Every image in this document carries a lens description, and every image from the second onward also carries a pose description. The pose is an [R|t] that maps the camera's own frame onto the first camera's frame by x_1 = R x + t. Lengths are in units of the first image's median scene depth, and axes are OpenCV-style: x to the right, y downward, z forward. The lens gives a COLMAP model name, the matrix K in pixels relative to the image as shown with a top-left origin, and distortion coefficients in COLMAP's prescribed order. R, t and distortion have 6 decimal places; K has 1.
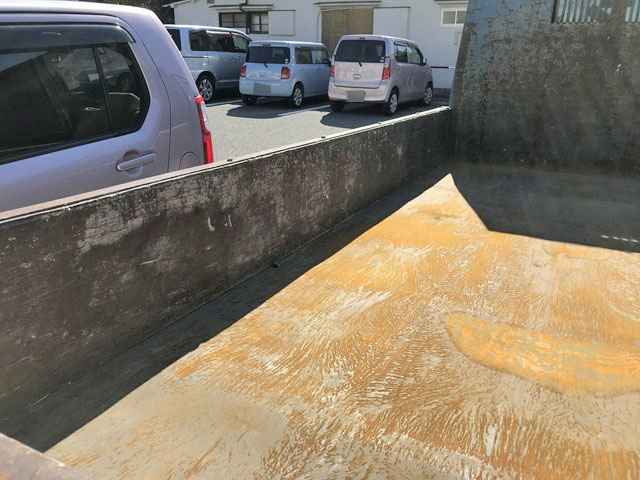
lens RADIAL K [[526.2, 0, 317.4], [0, 526.2, 234.7], [0, 0, 1]] dist [0.028352, -0.032591]
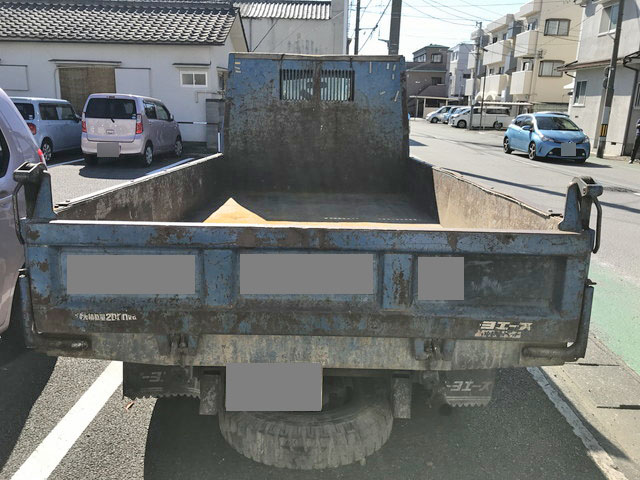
lens RADIAL K [[526.2, 0, 319.9], [0, 526.2, 235.4], [0, 0, 1]] dist [0.028352, -0.032591]
pose [[0.886729, -0.098295, 0.451719, -0.196668], [0.140463, 0.988224, -0.060689, 0.109486], [-0.440434, 0.117264, 0.890094, -0.391625]]
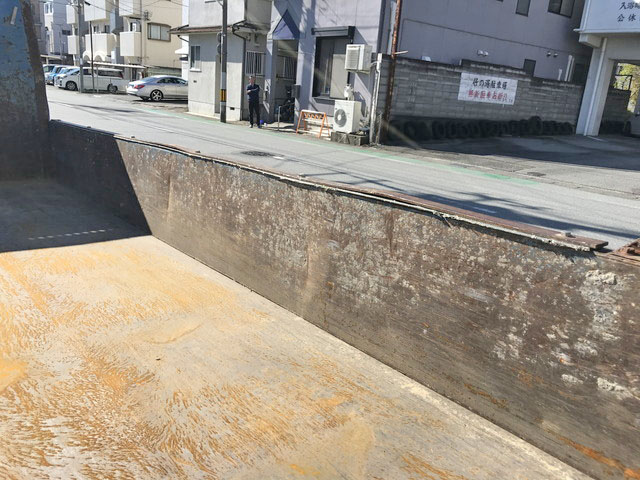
lens RADIAL K [[526.2, 0, 320.2], [0, 526.2, 234.4], [0, 0, 1]] dist [0.028352, -0.032591]
pose [[0.389413, -0.226773, 0.892710, 0.040281], [0.247677, 0.959299, 0.135648, 0.016145], [-0.887138, 0.168281, 0.429730, 0.029006]]
